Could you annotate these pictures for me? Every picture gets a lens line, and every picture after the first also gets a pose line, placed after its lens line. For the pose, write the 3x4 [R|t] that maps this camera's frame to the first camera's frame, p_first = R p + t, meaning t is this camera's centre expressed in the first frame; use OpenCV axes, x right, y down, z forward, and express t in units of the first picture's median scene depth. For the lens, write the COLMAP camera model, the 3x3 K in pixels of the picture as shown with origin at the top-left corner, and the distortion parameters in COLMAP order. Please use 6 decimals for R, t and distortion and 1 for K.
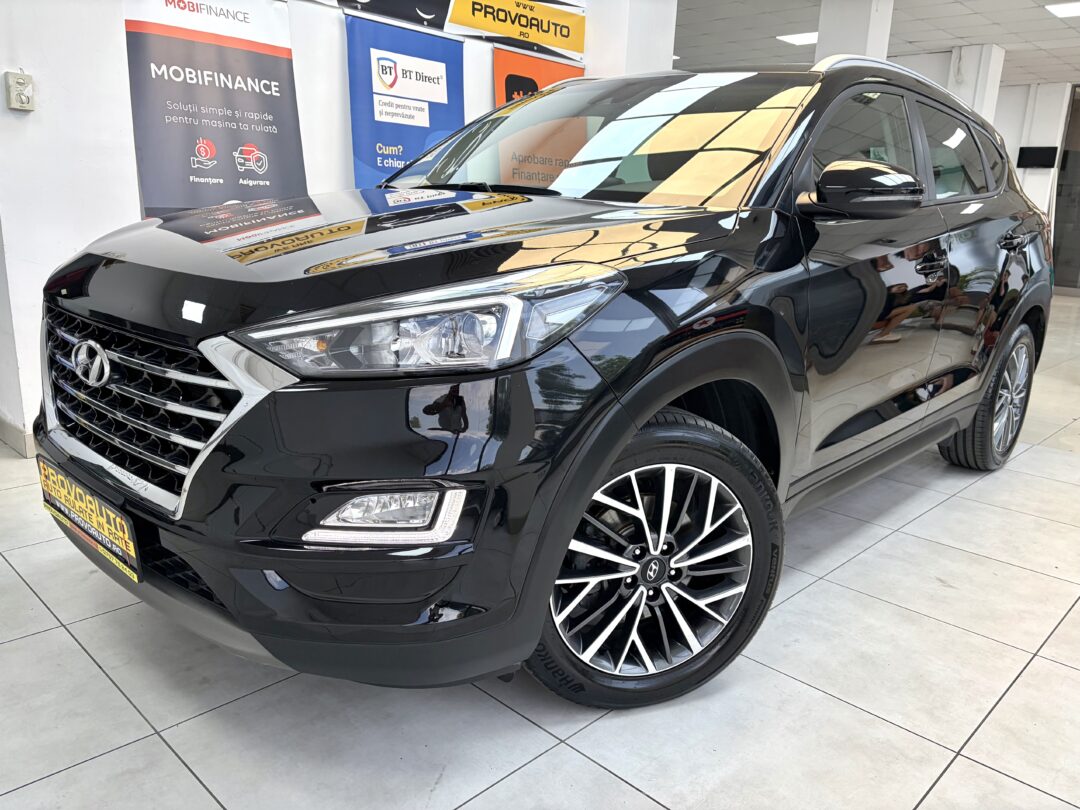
lens RADIAL K [[819.8, 0, 537.8], [0, 819.8, 408.5], [0, 0, 1]] dist [0.035184, -0.003503]
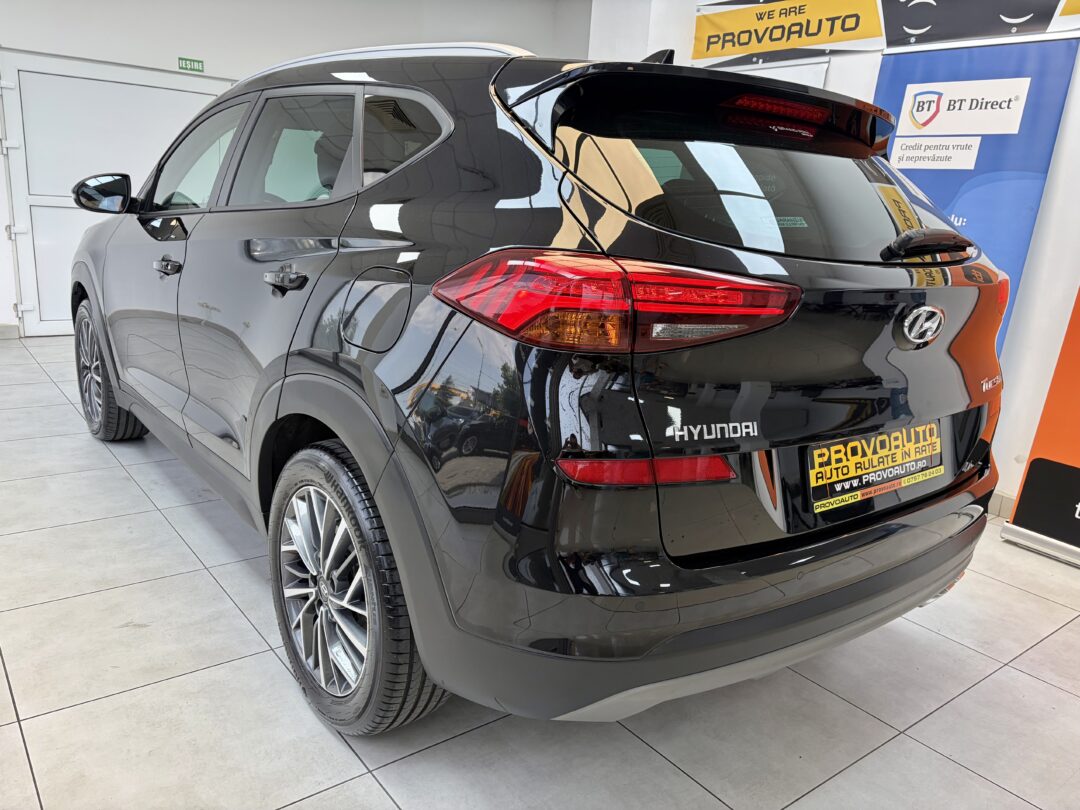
lens RADIAL K [[819.8, 0, 537.8], [0, 819.8, 408.5], [0, 0, 1]] dist [0.035184, -0.003503]
pose [[-0.133684, 0.195994, -0.971450, 1.200403], [-0.313843, 0.921423, 0.229090, -0.337062], [0.940017, 0.335508, -0.061668, 1.316851]]
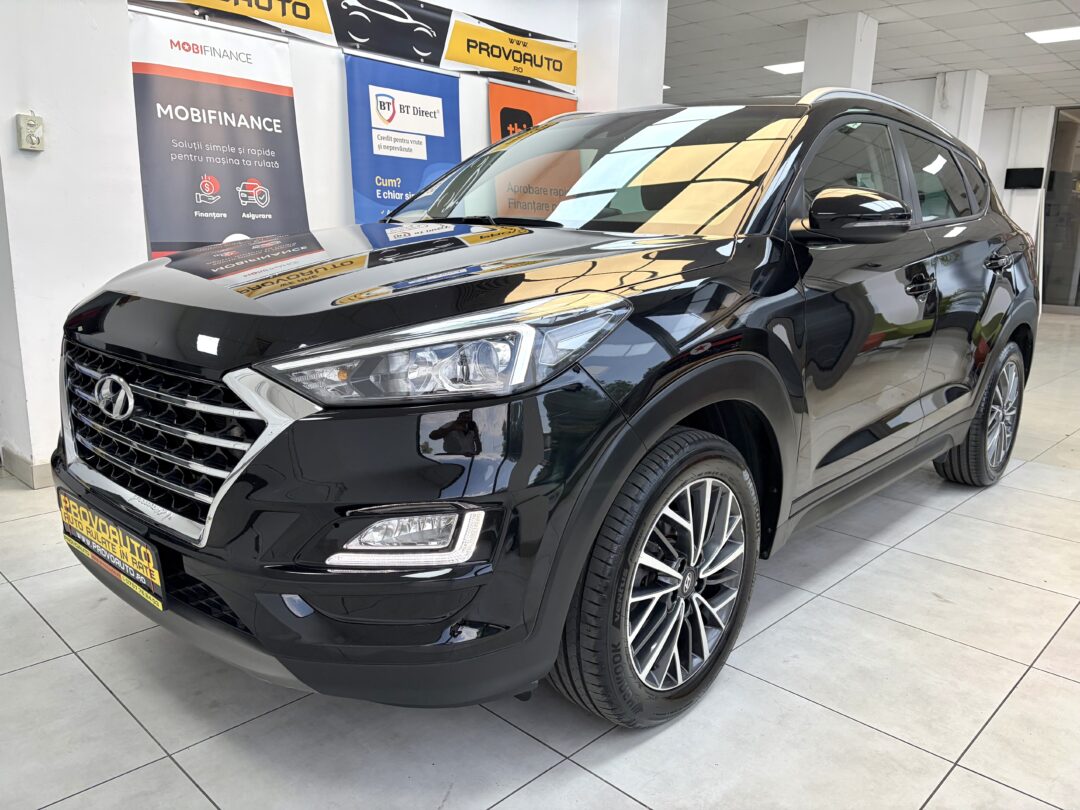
lens RADIAL K [[832.0, 0, 540.0], [0, 832.0, 405.0], [0, 0, 1]] dist [0.039010, 0.002576]
pose [[0.999667, -0.019517, 0.016854, -0.025869], [0.020109, 0.999161, -0.035689, 0.002995], [-0.016144, 0.036016, 0.999221, -0.045329]]
